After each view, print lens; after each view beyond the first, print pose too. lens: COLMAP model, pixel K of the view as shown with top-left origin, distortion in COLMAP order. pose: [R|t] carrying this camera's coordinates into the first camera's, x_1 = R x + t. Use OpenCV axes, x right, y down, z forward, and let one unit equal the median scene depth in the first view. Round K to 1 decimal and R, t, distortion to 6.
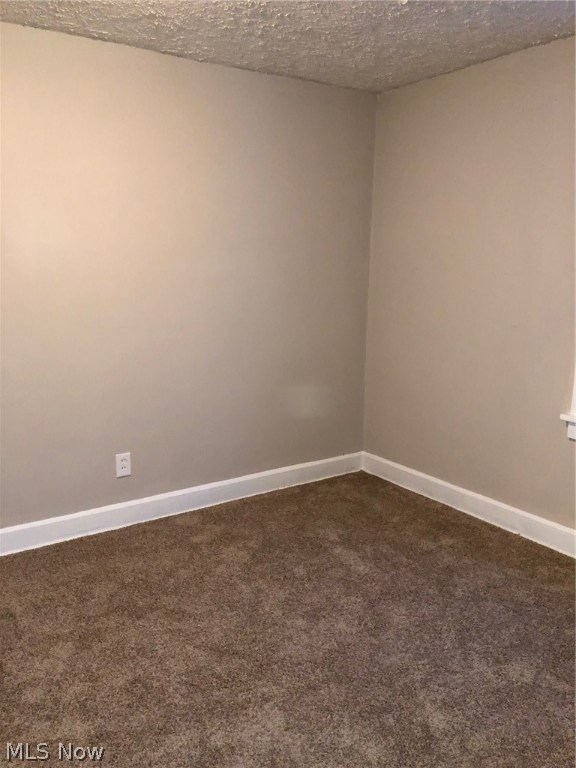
lens RADIAL K [[633.6, 0, 287.0], [0, 633.6, 388.5], [0, 0, 1]] dist [0.037026, -0.030601]
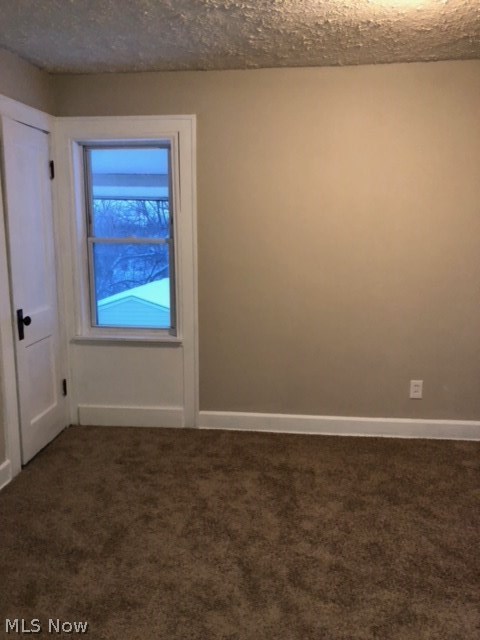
lens RADIAL K [[528.0, 0, 241.8], [0, 528.0, 319.8], [0, 0, 1]] dist [0.037026, -0.030601]
pose [[0.760150, 0.107646, -0.640768, 0.184182], [-0.117604, 0.992687, 0.027252, -0.007639], [0.639016, 0.054642, 0.767251, -0.055241]]
